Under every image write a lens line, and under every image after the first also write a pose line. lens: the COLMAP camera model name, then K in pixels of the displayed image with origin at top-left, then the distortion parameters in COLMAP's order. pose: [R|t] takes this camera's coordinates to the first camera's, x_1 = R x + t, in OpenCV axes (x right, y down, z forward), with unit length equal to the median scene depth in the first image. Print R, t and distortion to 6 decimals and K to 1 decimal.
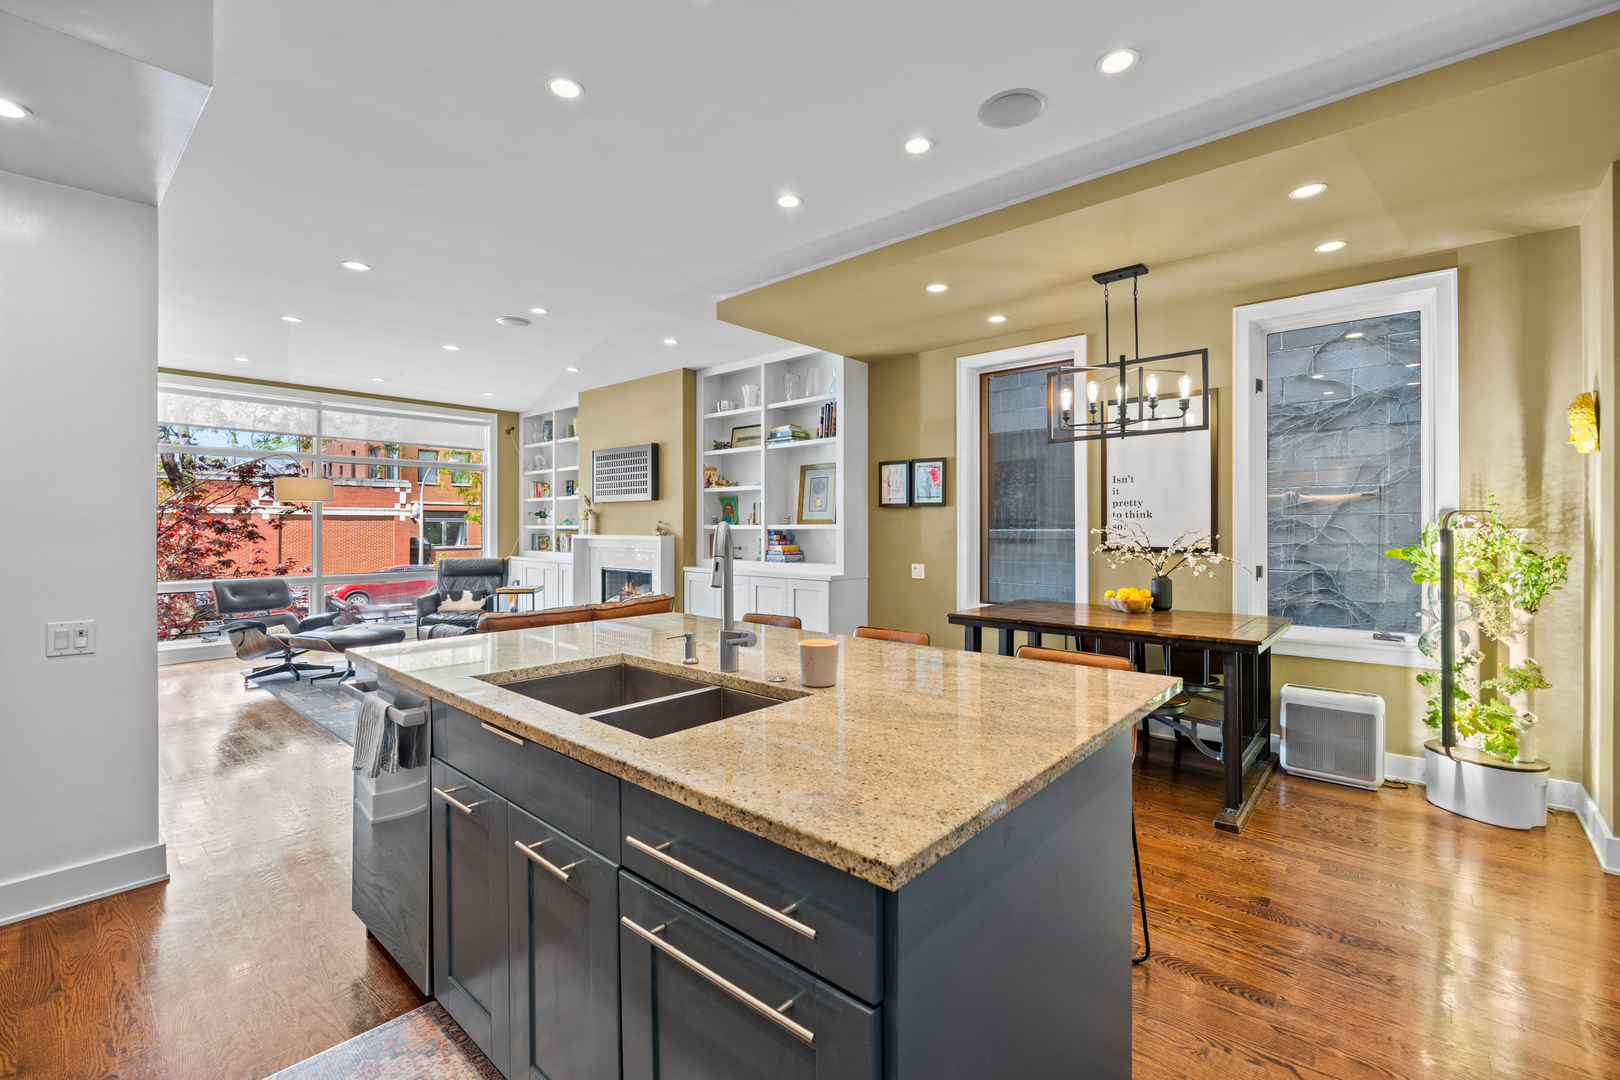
lens RADIAL K [[701.0, 0, 805.5], [0, 701.0, 535.1], [0, 0, 1]] dist [-0.000083, 0.000027]
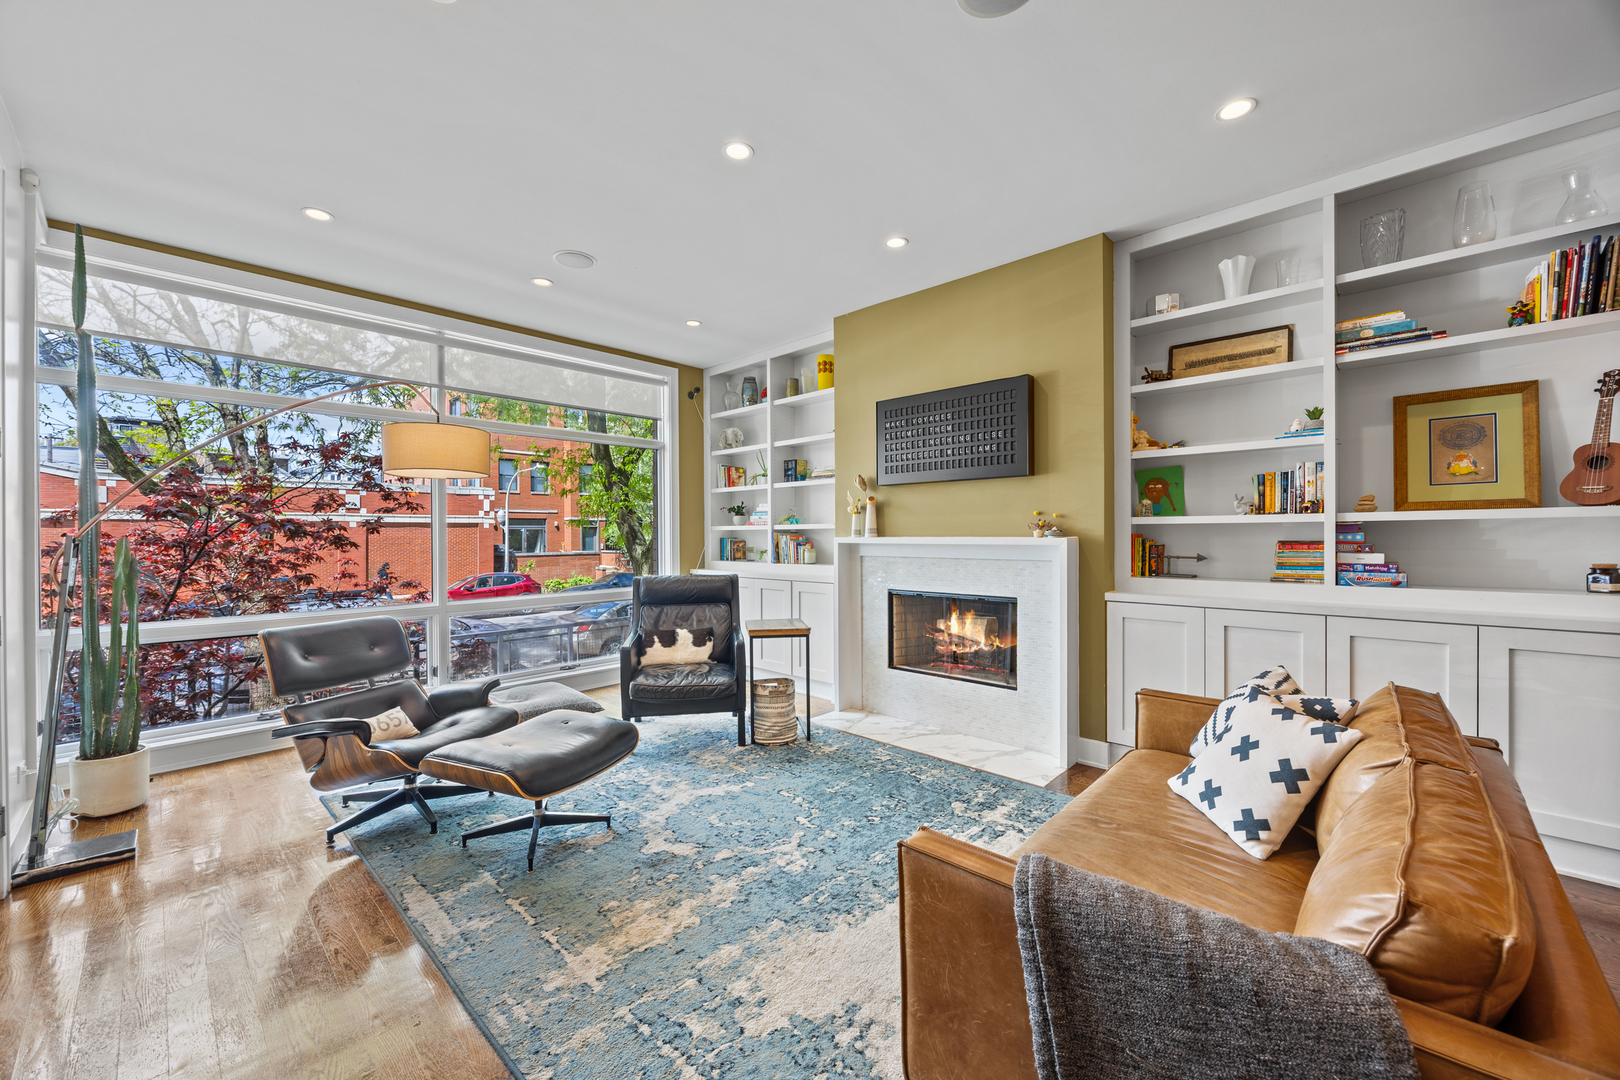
lens RADIAL K [[642.8, 0, 814.5], [0, 642.8, 539.8], [0, 0, 1]] dist [0.008236, 0.000105]
pose [[0.999454, -0.005227, -0.032633, -0.330318], [0.005147, 0.999984, -0.002528, 0.003098], [0.032645, 0.002359, 0.999464, 0.416806]]
